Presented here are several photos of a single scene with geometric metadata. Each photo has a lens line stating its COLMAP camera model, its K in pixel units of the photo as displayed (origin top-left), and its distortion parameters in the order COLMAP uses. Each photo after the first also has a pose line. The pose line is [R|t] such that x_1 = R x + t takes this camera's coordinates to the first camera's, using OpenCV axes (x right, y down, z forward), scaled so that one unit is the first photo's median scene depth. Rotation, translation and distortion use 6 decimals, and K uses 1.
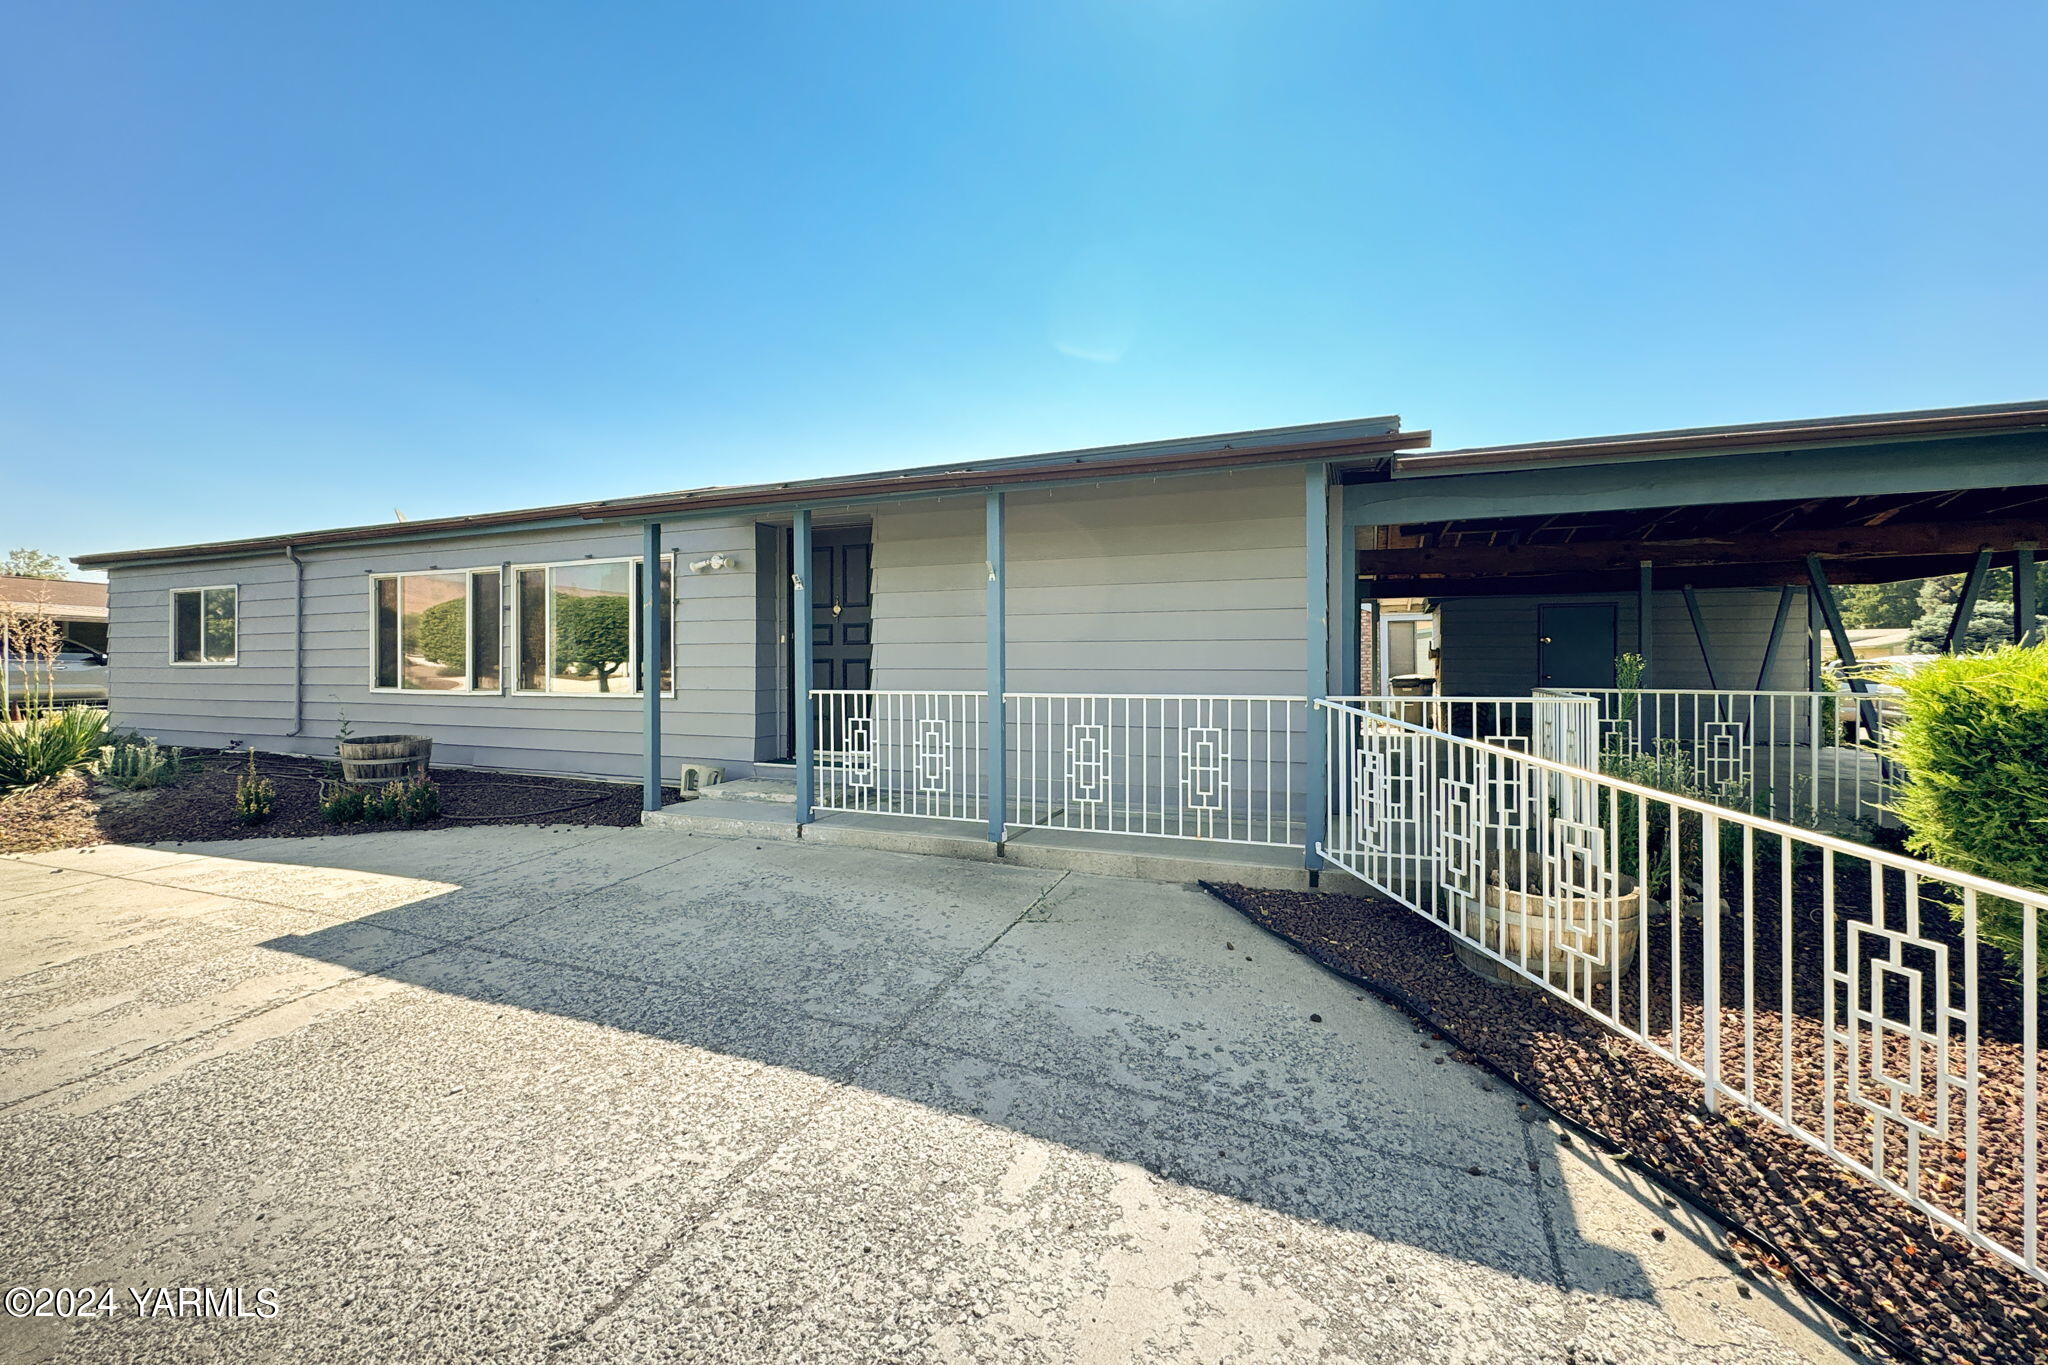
lens RADIAL K [[835.9, 0, 1013.5], [0, 835.9, 654.0], [0, 0, 1]] dist [0.002691, 0.000745]
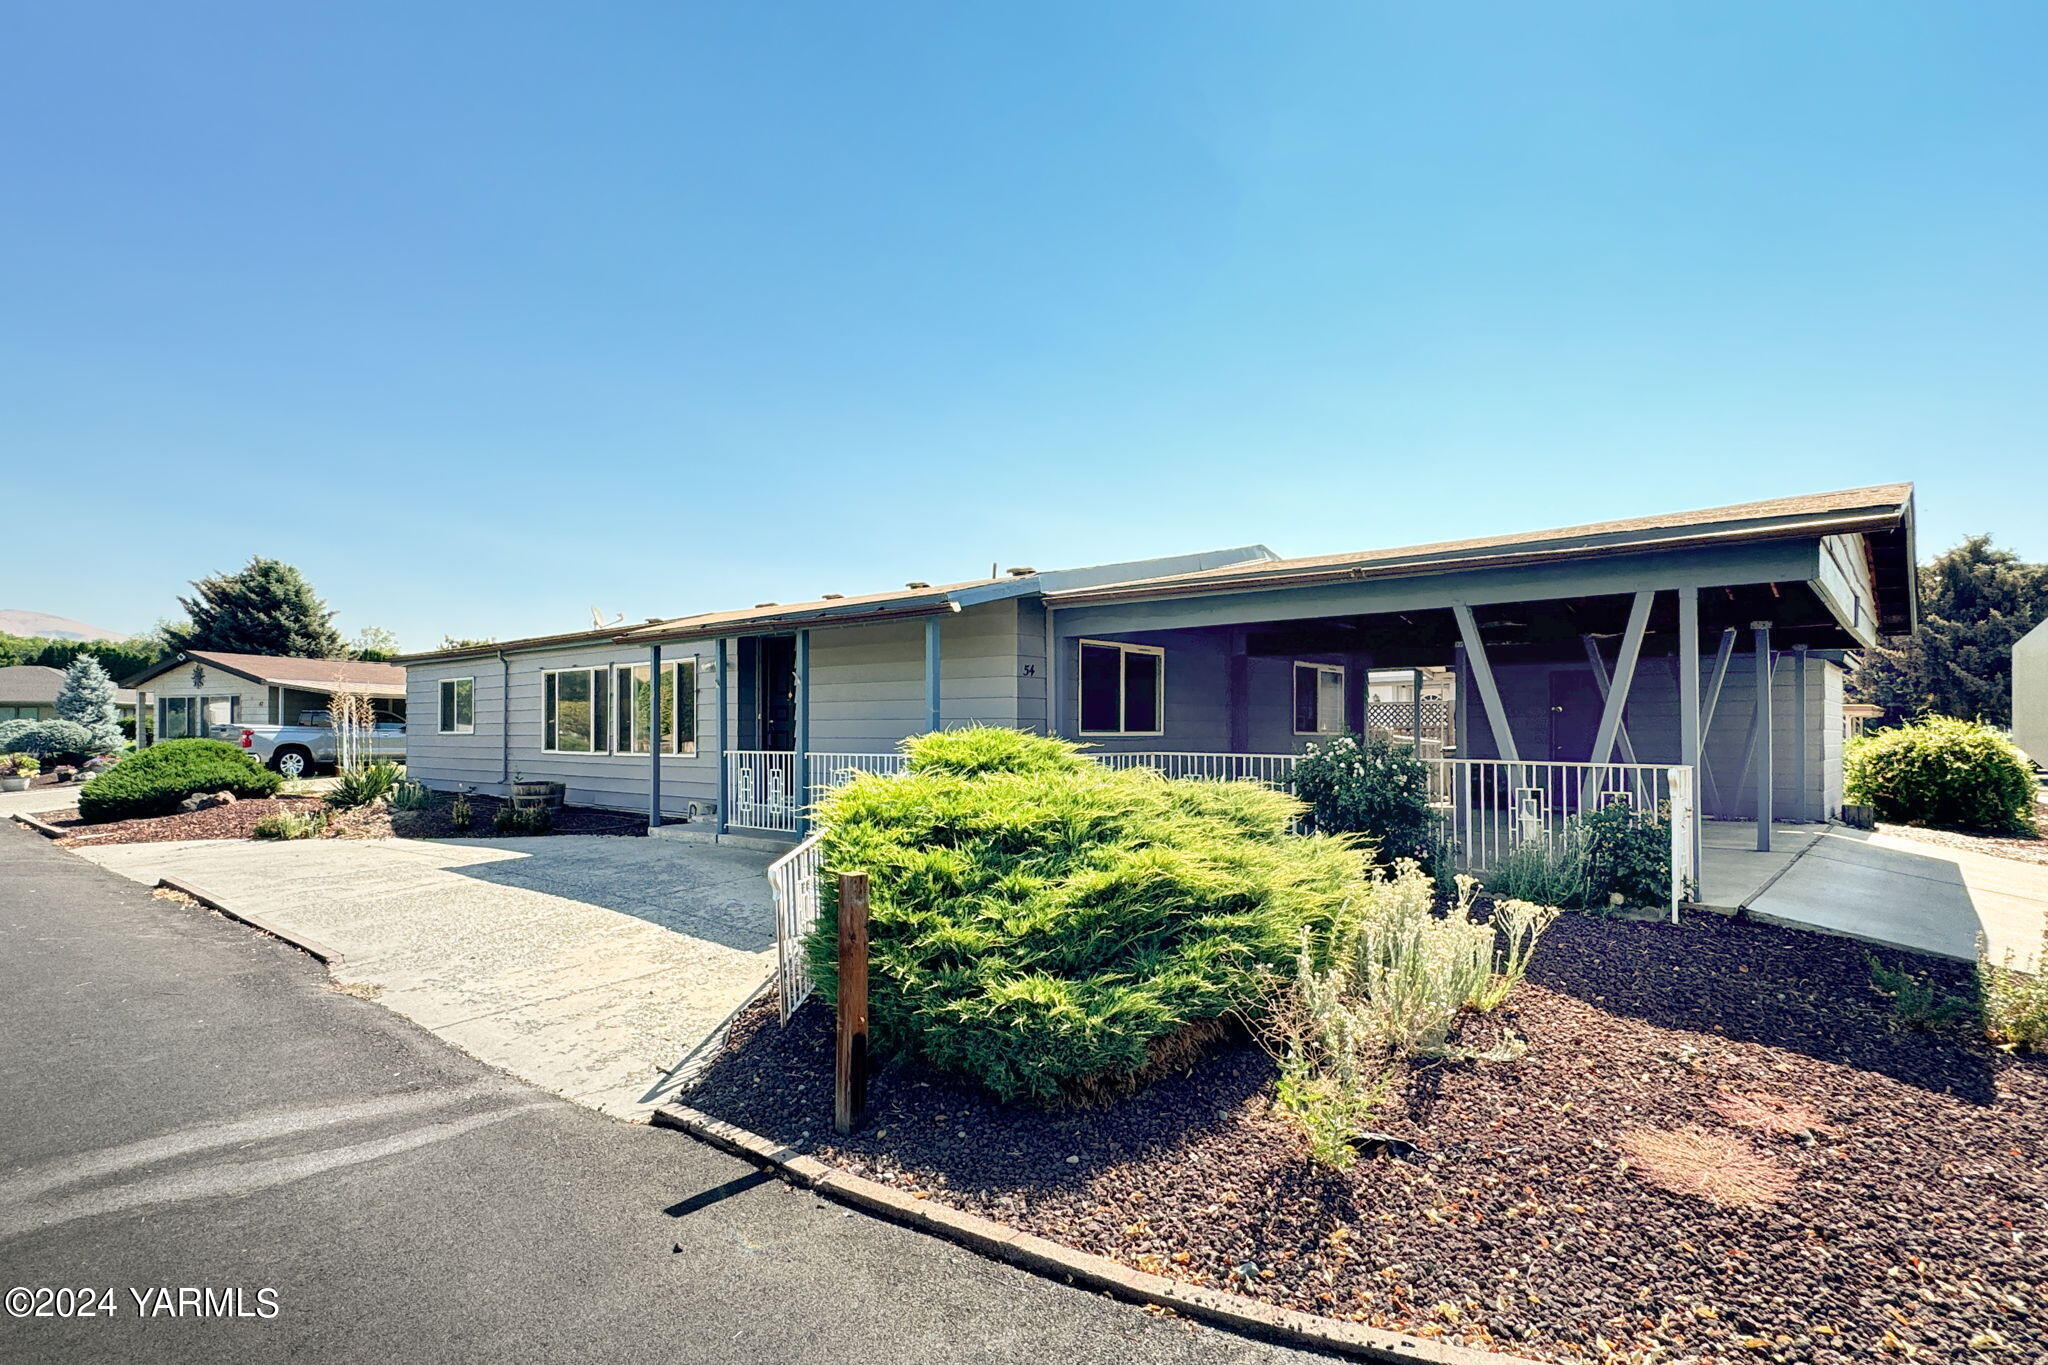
lens RADIAL K [[1065.7, 0, 1011.2], [0, 1065.7, 693.1], [0, 0, 1]] dist [0.005166, -0.001748]
pose [[0.947793, -0.010745, -0.318706, 0.758926], [0.002887, 0.999680, -0.025118, -0.010566], [0.318874, 0.022887, 0.947521, -0.621428]]
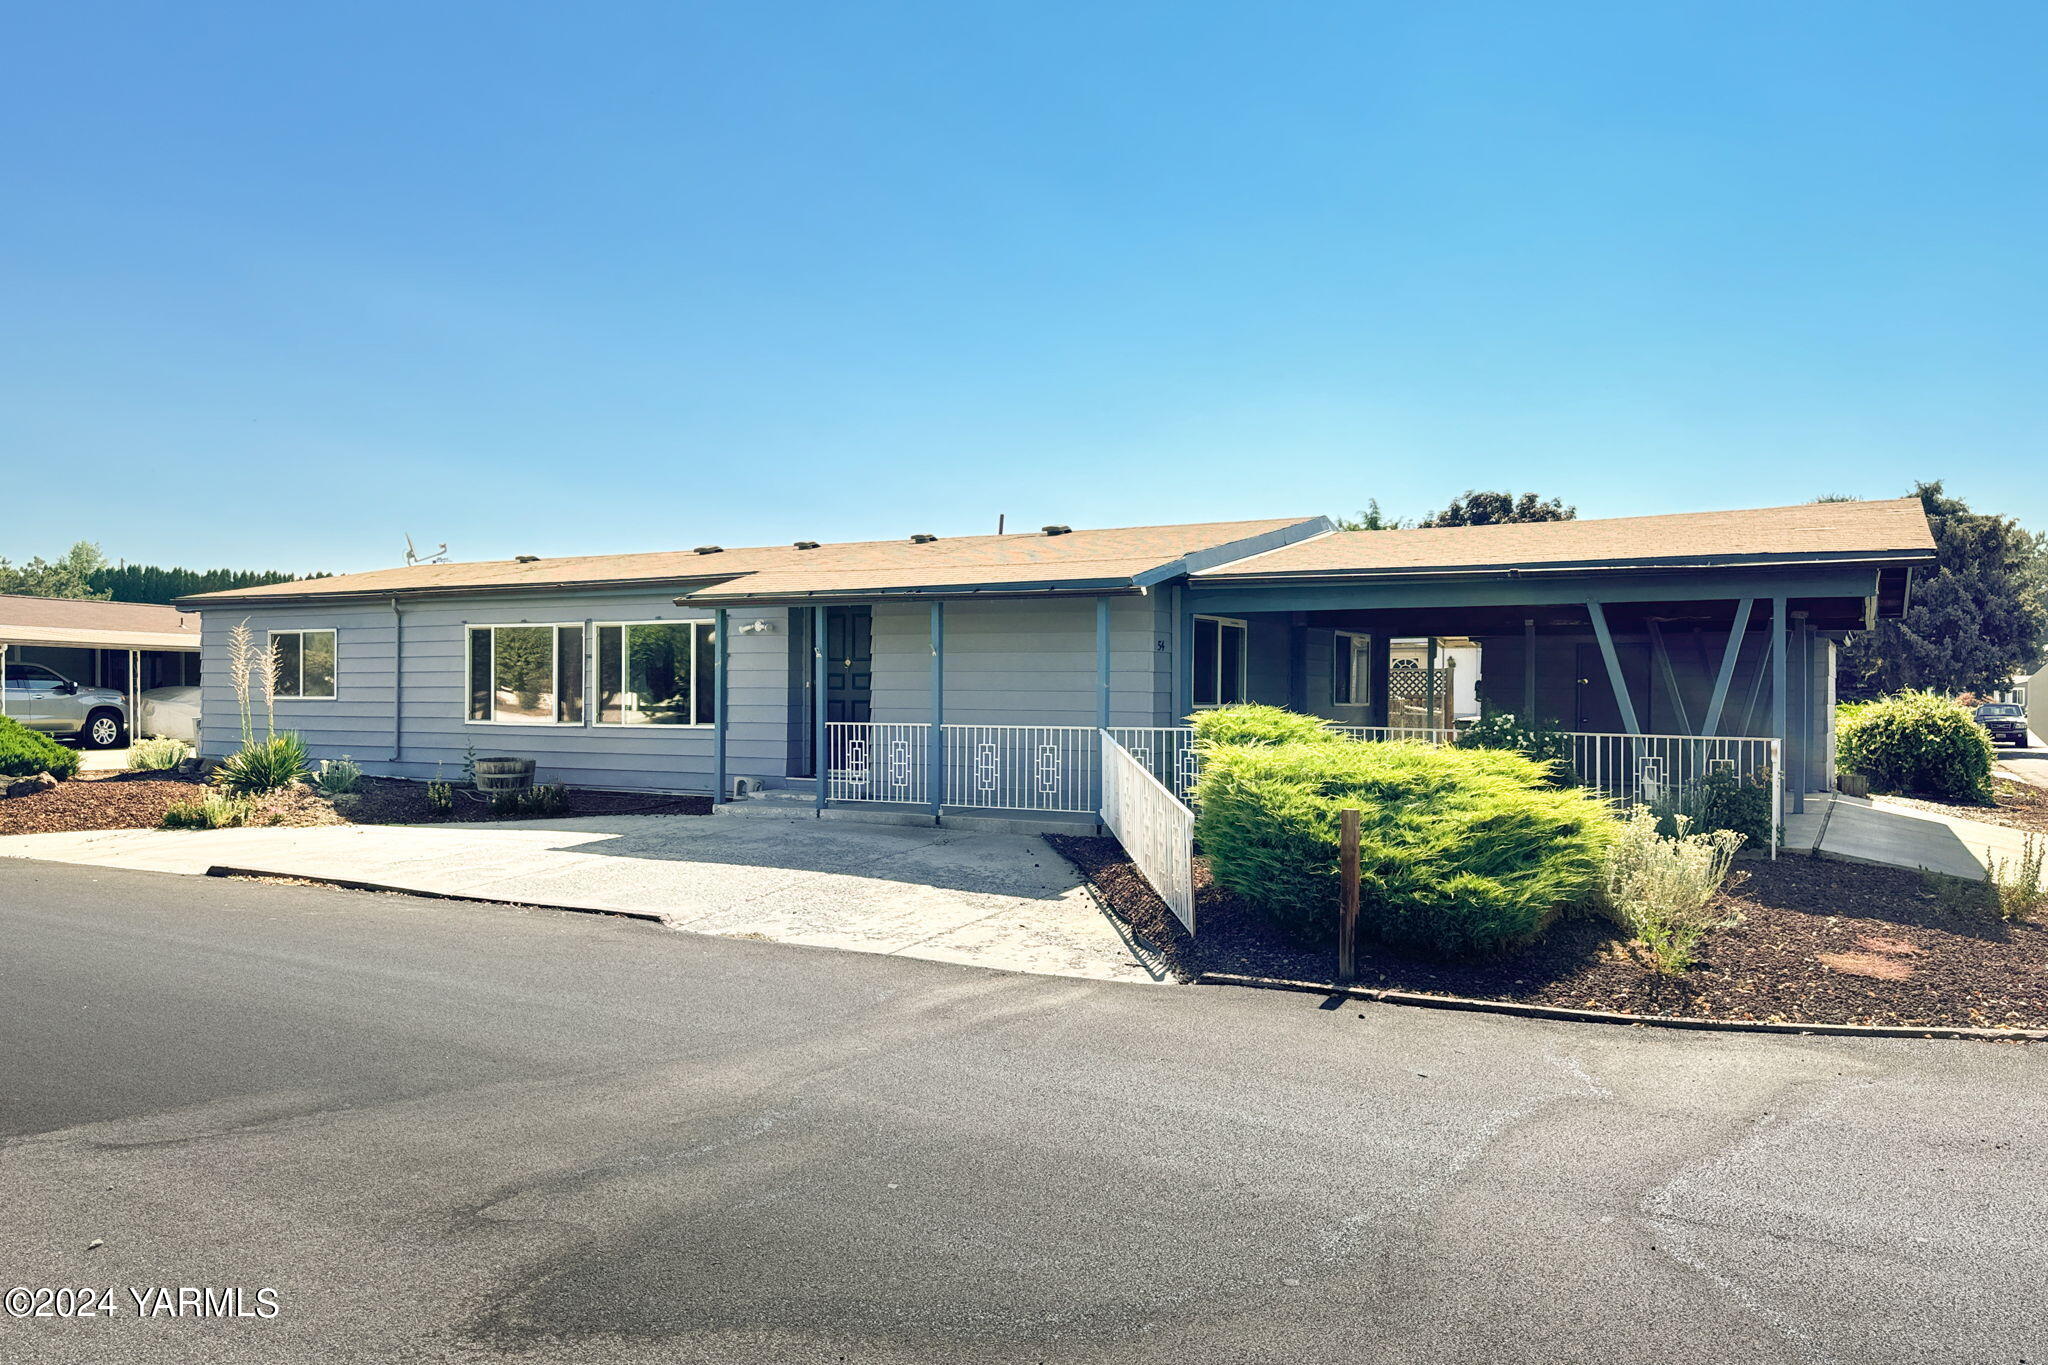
lens RADIAL K [[1488.4, 0, 1009.7], [0, 1488.4, 664.3], [0, 0, 1]] dist [0.051565, -0.056485]
pose [[0.991800, 0.003998, -0.127736, 0.360335], [-0.004906, 0.999965, -0.006789, -0.037526], [0.127705, 0.007360, 0.991785, -1.363480]]
